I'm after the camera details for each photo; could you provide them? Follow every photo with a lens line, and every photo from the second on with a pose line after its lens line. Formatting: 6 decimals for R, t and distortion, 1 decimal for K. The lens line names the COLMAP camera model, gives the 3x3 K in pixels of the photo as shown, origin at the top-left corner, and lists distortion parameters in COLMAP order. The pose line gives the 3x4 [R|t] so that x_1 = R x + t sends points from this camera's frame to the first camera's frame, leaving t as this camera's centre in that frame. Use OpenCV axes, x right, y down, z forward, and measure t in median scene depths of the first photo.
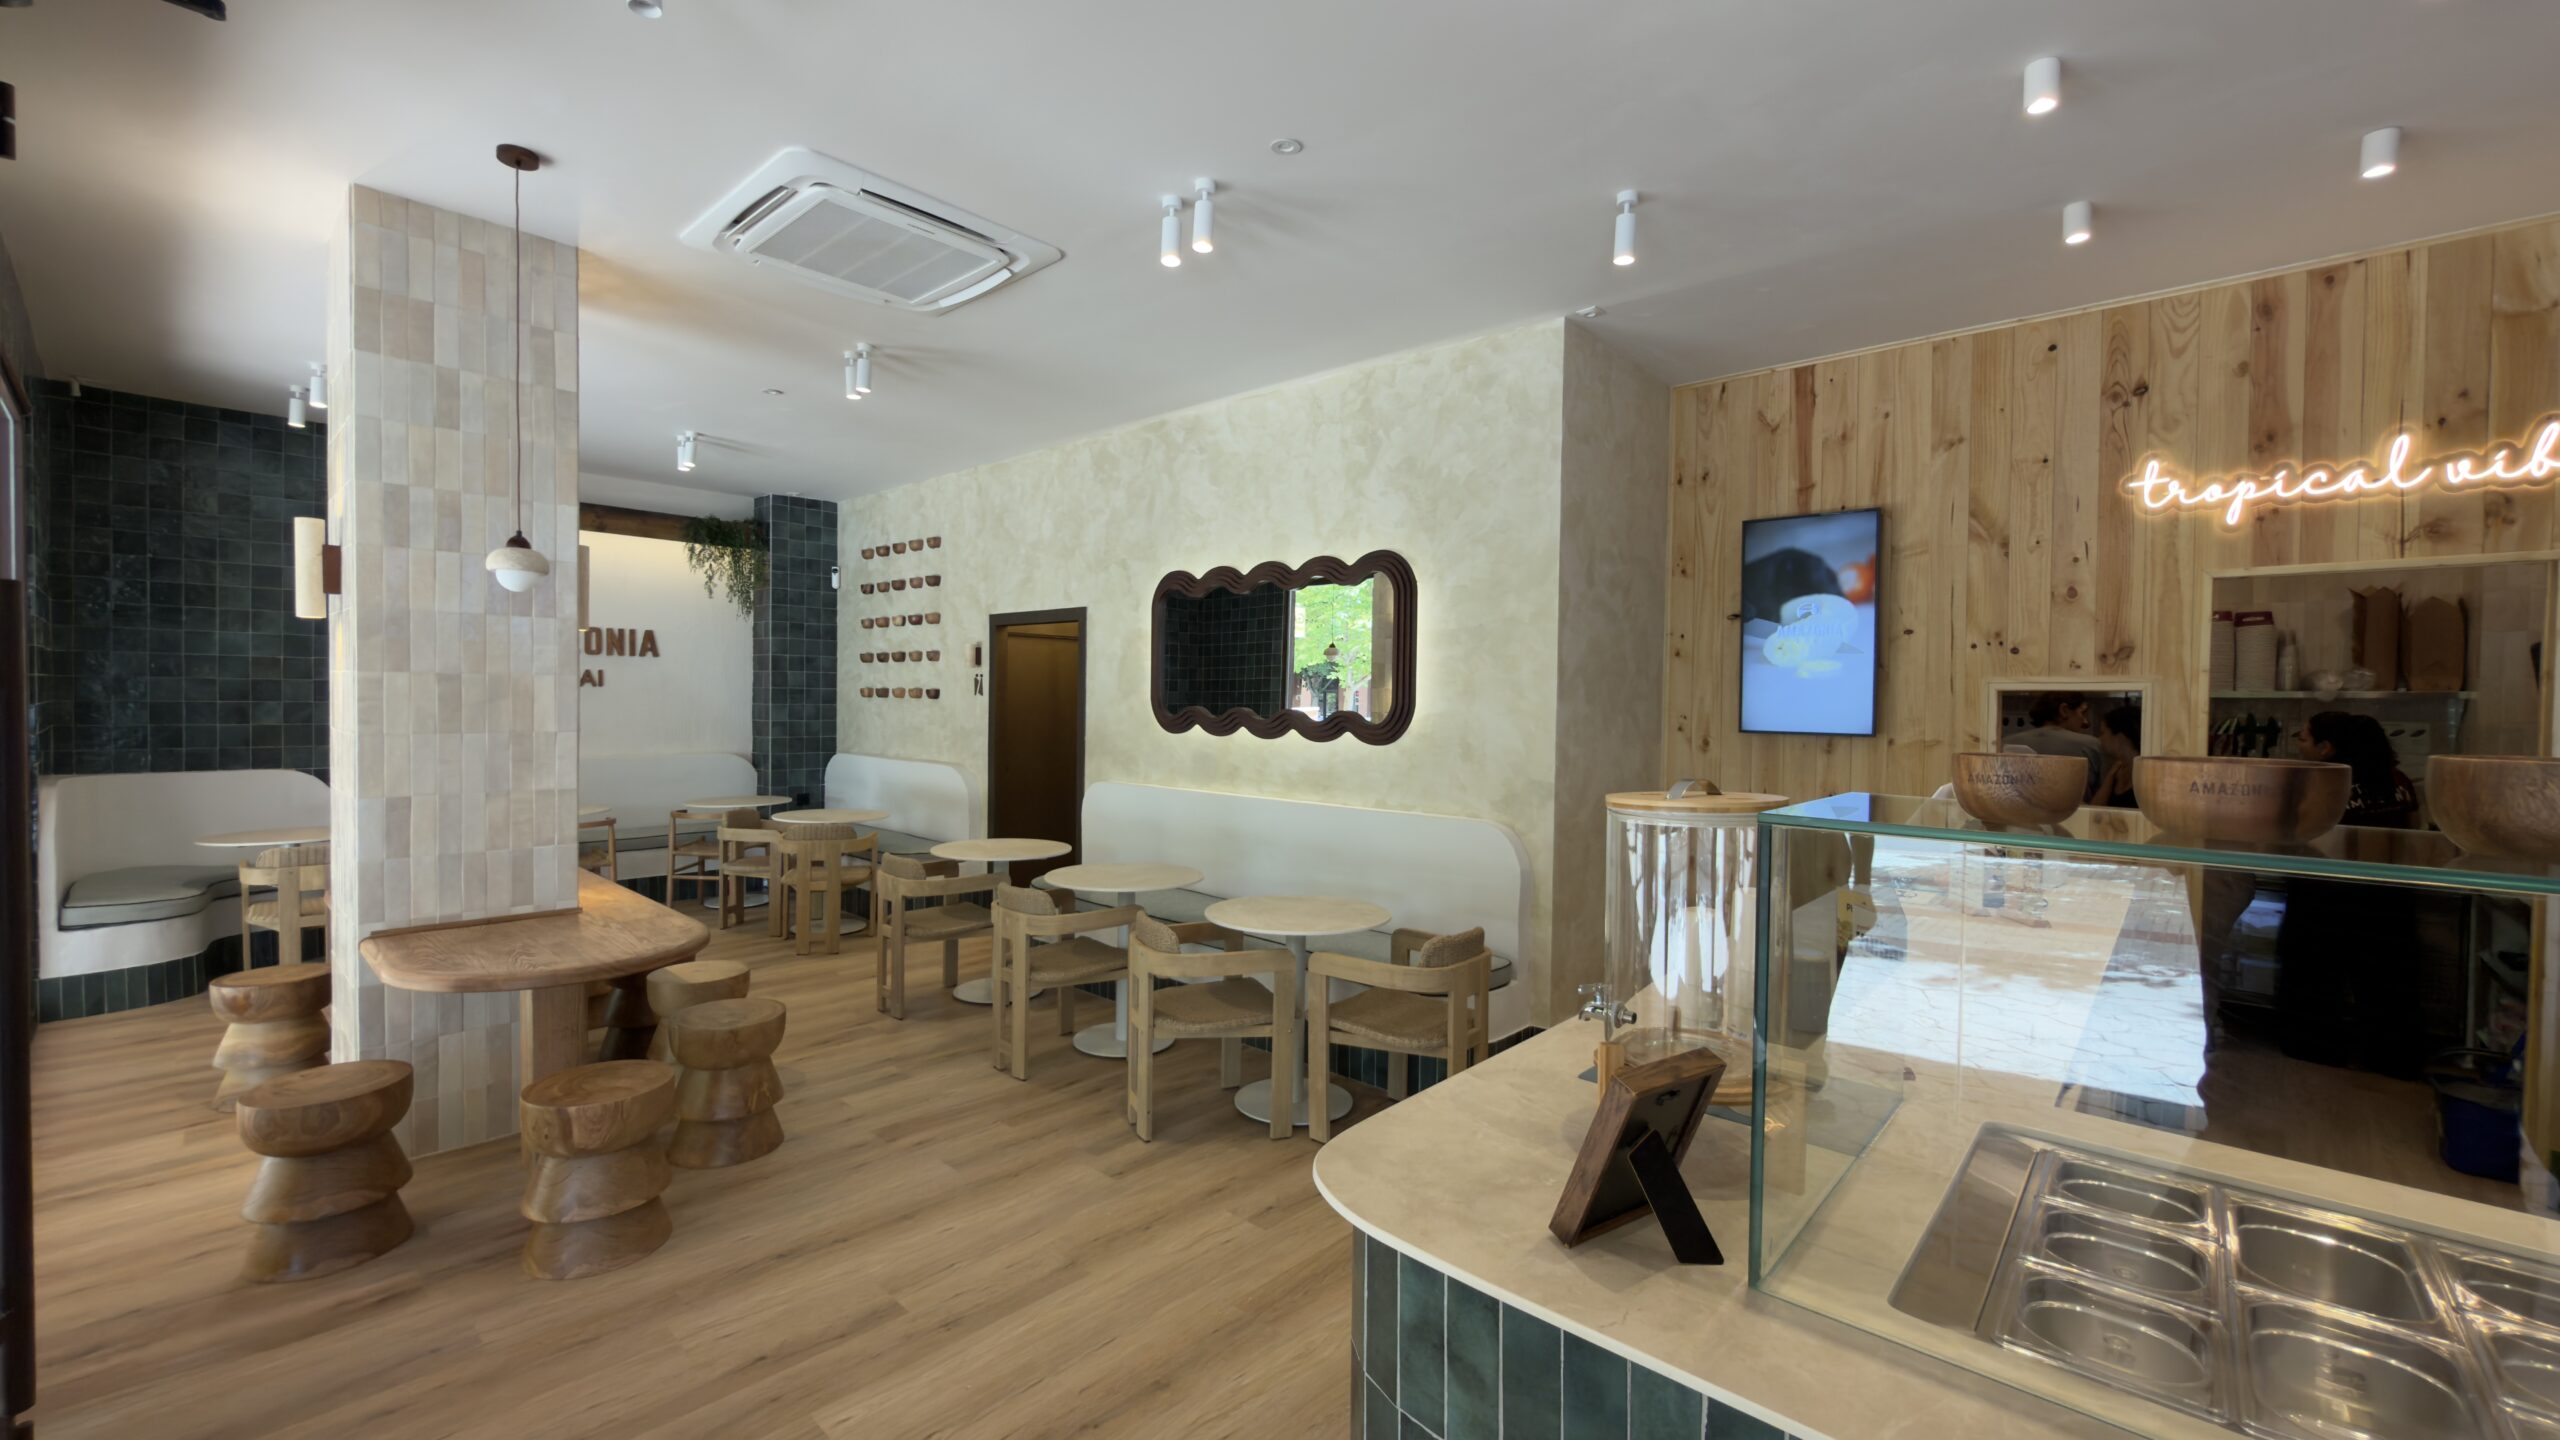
lens RADIAL K [[1024.8, 0, 1279.4], [0, 1024.8, 719.7], [0, 0, 1]] dist [0.002870, -0.000457]
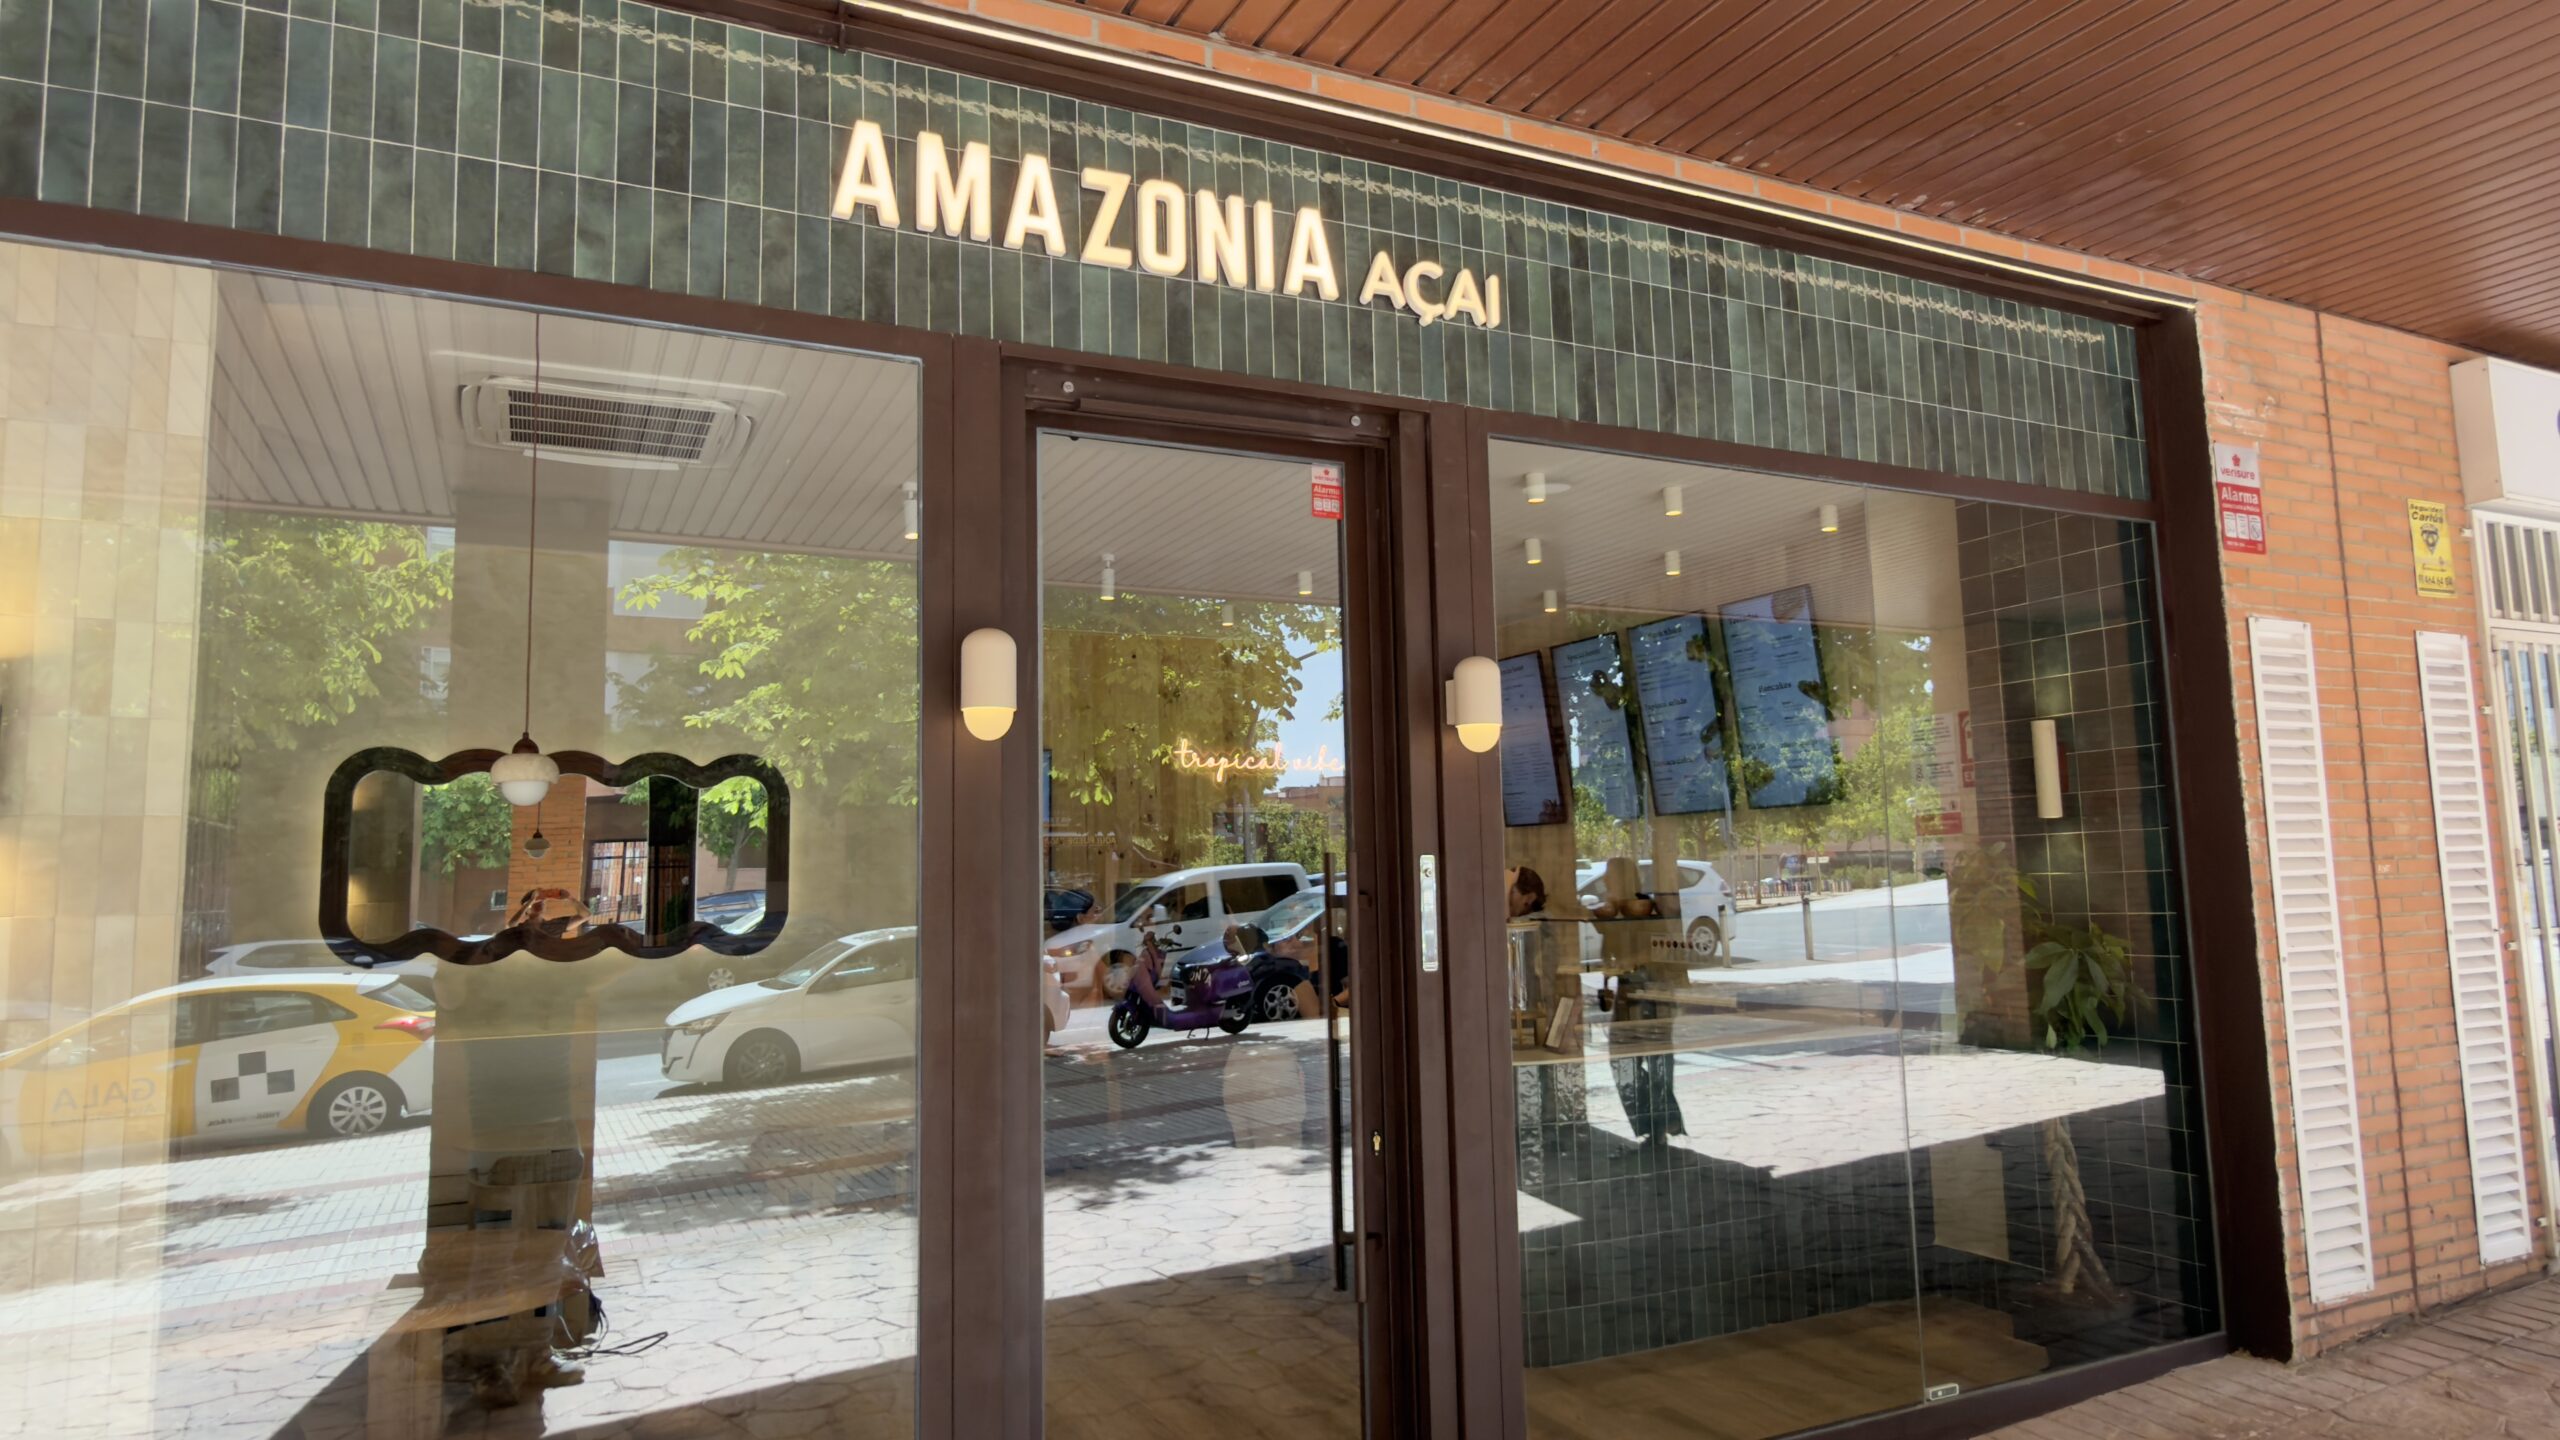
lens RADIAL K [[1510.0, 0, 1272.7], [0, 1510.0, 718.7], [0, 0, 1]] dist [0.001307, 0.000839]
pose [[0.374717, 0.077610, 0.923885, -1.182013], [0.048489, 0.993486, -0.103124, -0.029049], [-0.925870, 0.083441, 0.368513, -0.006531]]
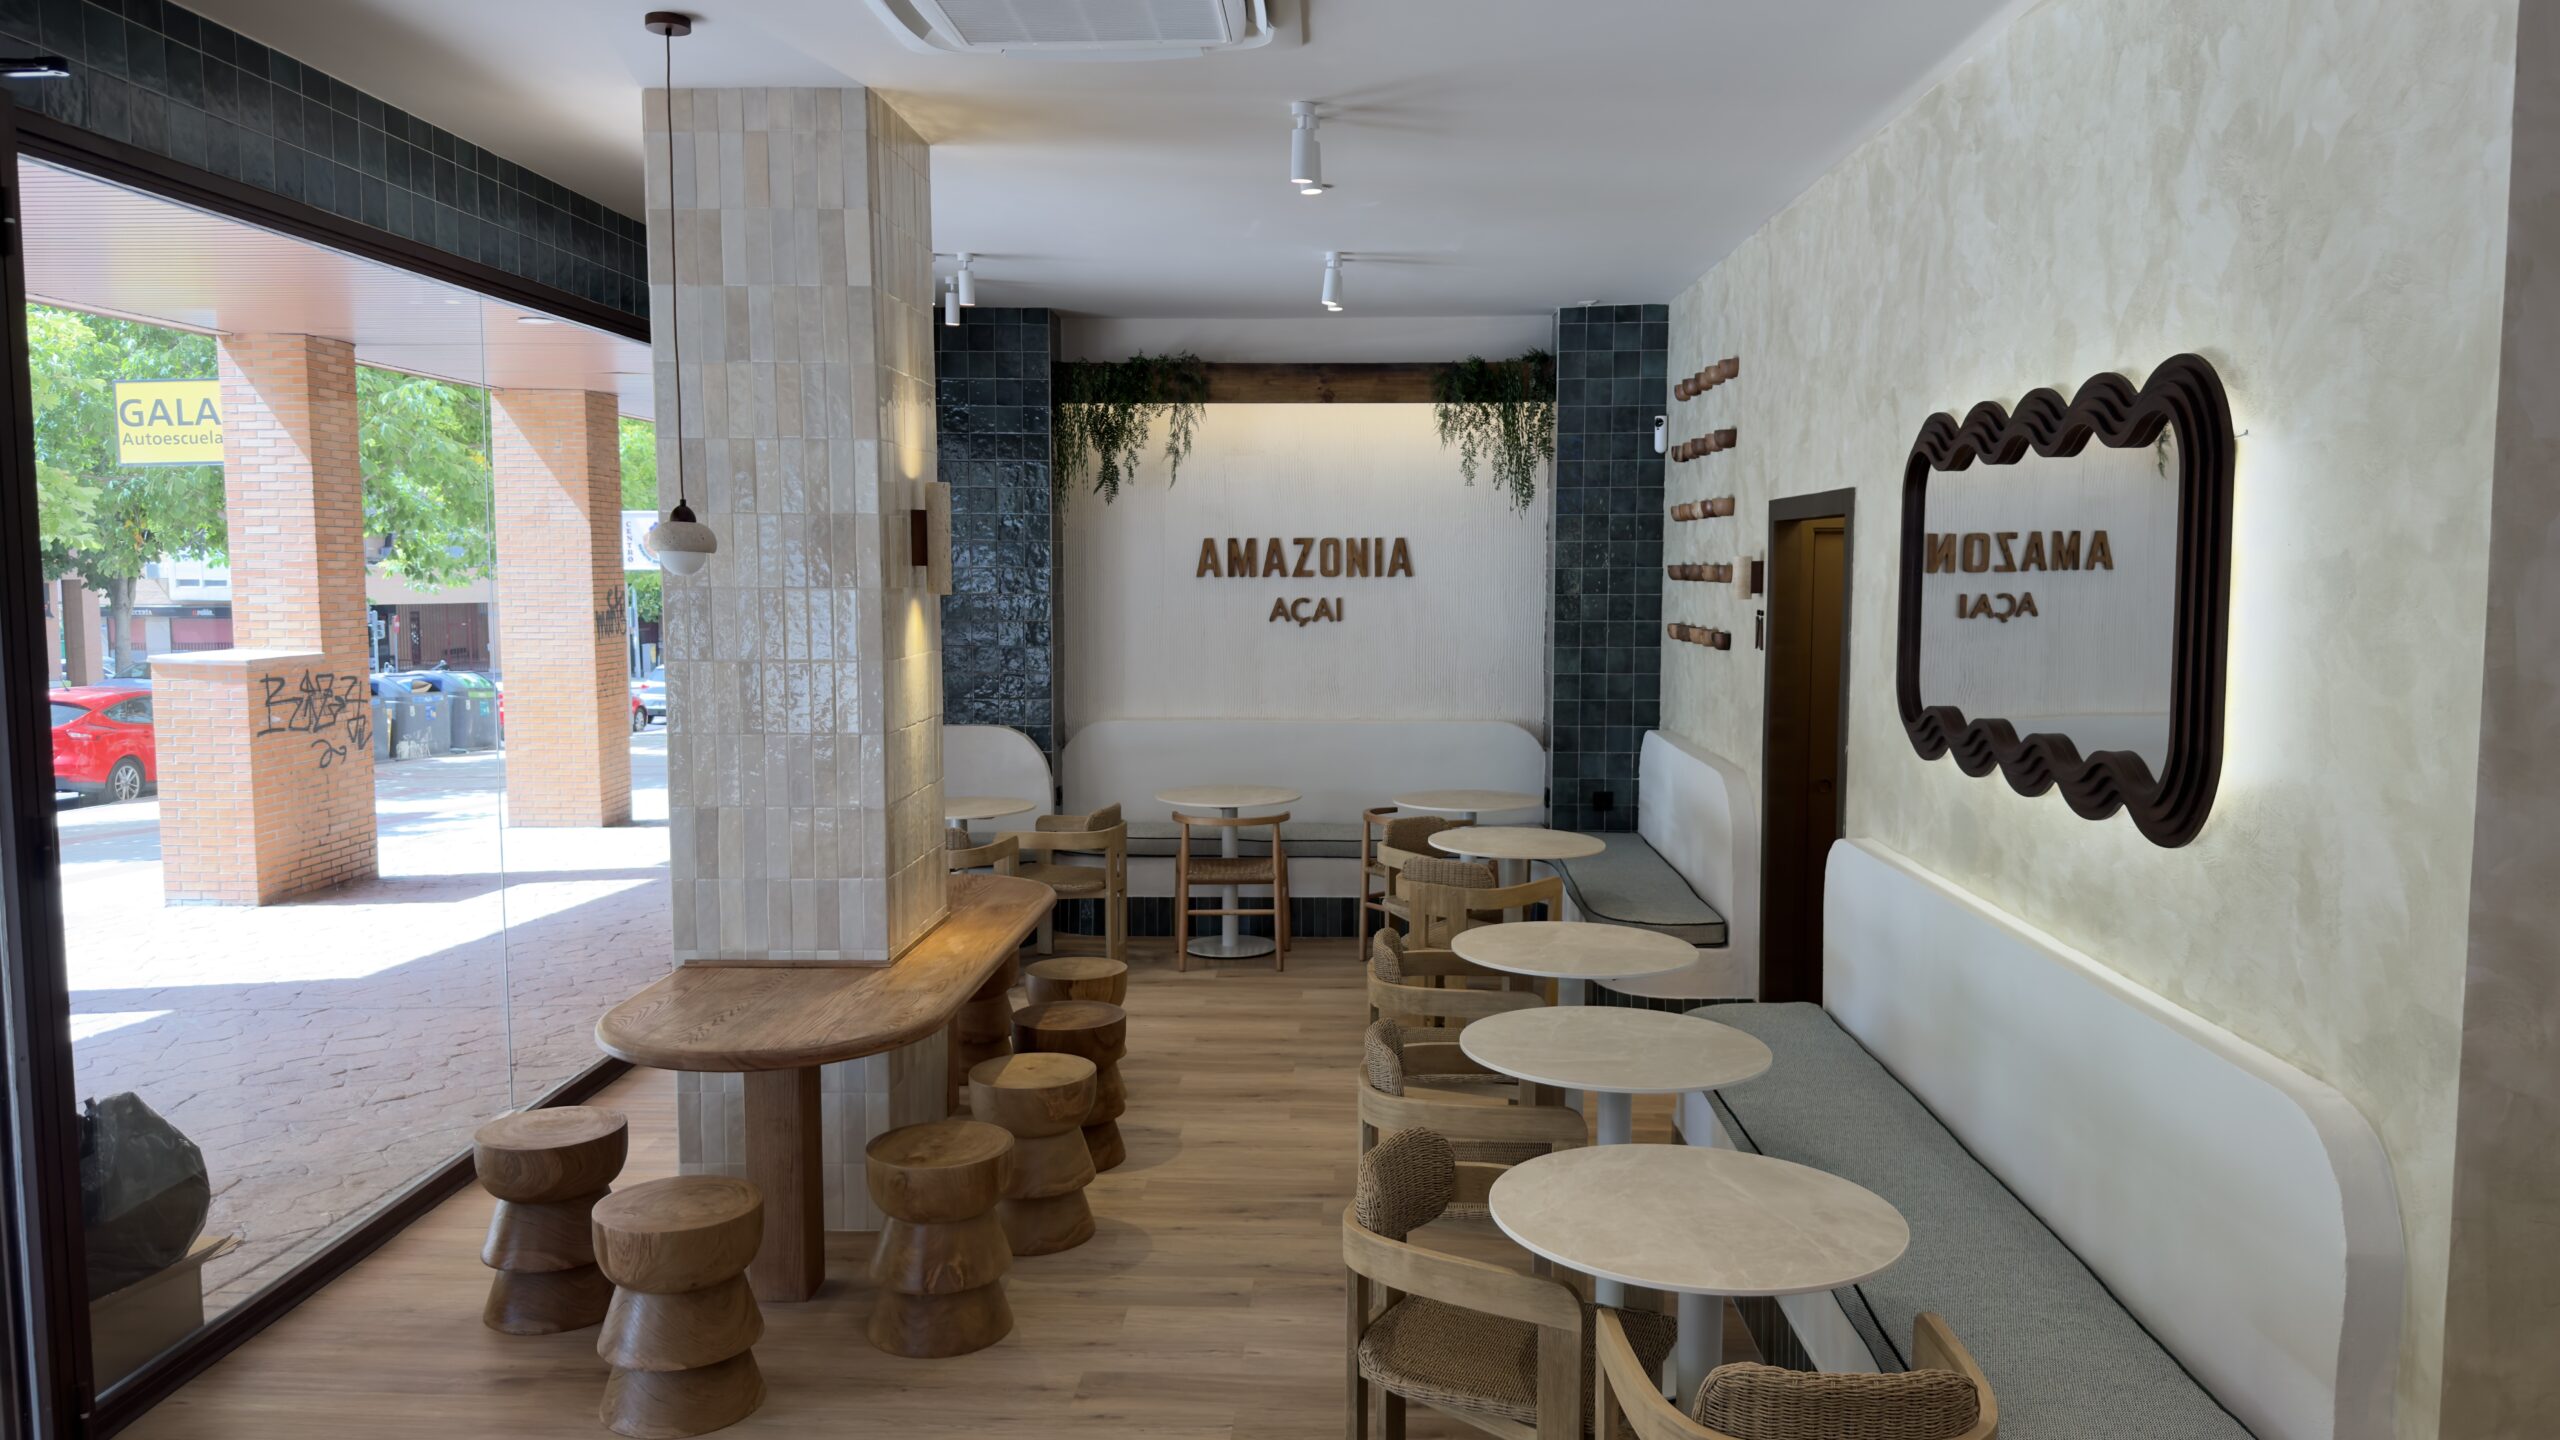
lens RADIAL K [[1793.6, 0, 1294.0], [0, 1793.6, 723.9], [0, 0, 1]] dist [0.066748, -0.088122]
pose [[0.647777, 0.054020, -0.759912, 0.468442], [-0.007565, 0.997890, 0.064489, -0.074665], [0.761792, -0.036025, 0.646819, 0.320219]]
